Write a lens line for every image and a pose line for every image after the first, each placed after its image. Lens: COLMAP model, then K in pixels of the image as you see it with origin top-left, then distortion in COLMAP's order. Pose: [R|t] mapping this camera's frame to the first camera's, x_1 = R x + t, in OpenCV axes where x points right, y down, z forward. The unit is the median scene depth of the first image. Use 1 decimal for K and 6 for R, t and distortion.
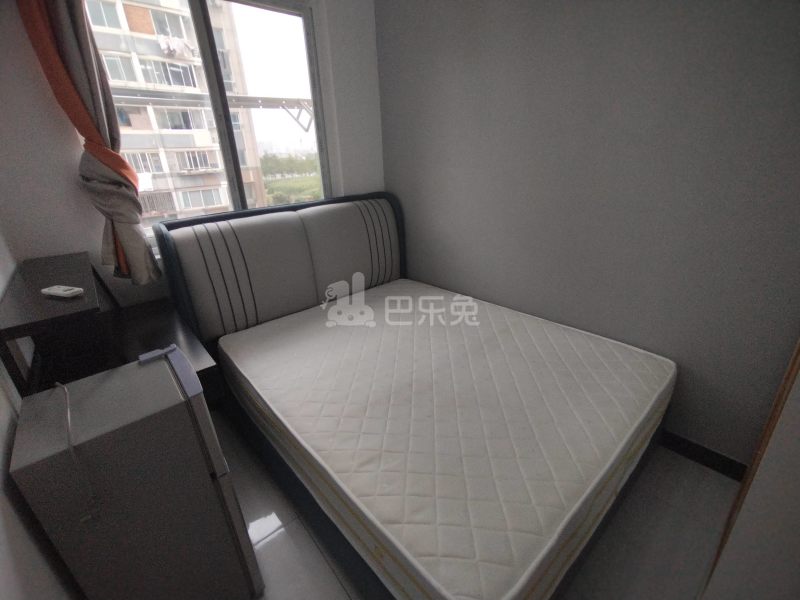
lens RADIAL K [[374.5, 0, 397.6], [0, 374.5, 303.8], [0, 0, 1]] dist [-0.052272, 0.052266]
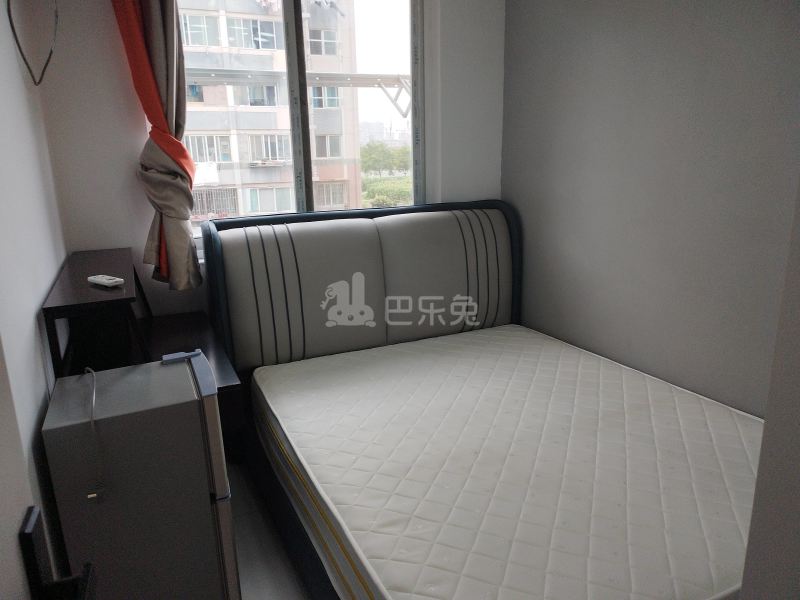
lens RADIAL K [[598.7, 0, 400.0], [0, 598.7, 300.0], [0, 0, 1]] dist [-0.010797, 0.114286]
pose [[0.962894, 0.089311, -0.254673, 0.113852], [-0.121260, 0.986212, -0.112617, 0.049892], [0.241104, 0.139320, 0.960447, -0.149018]]
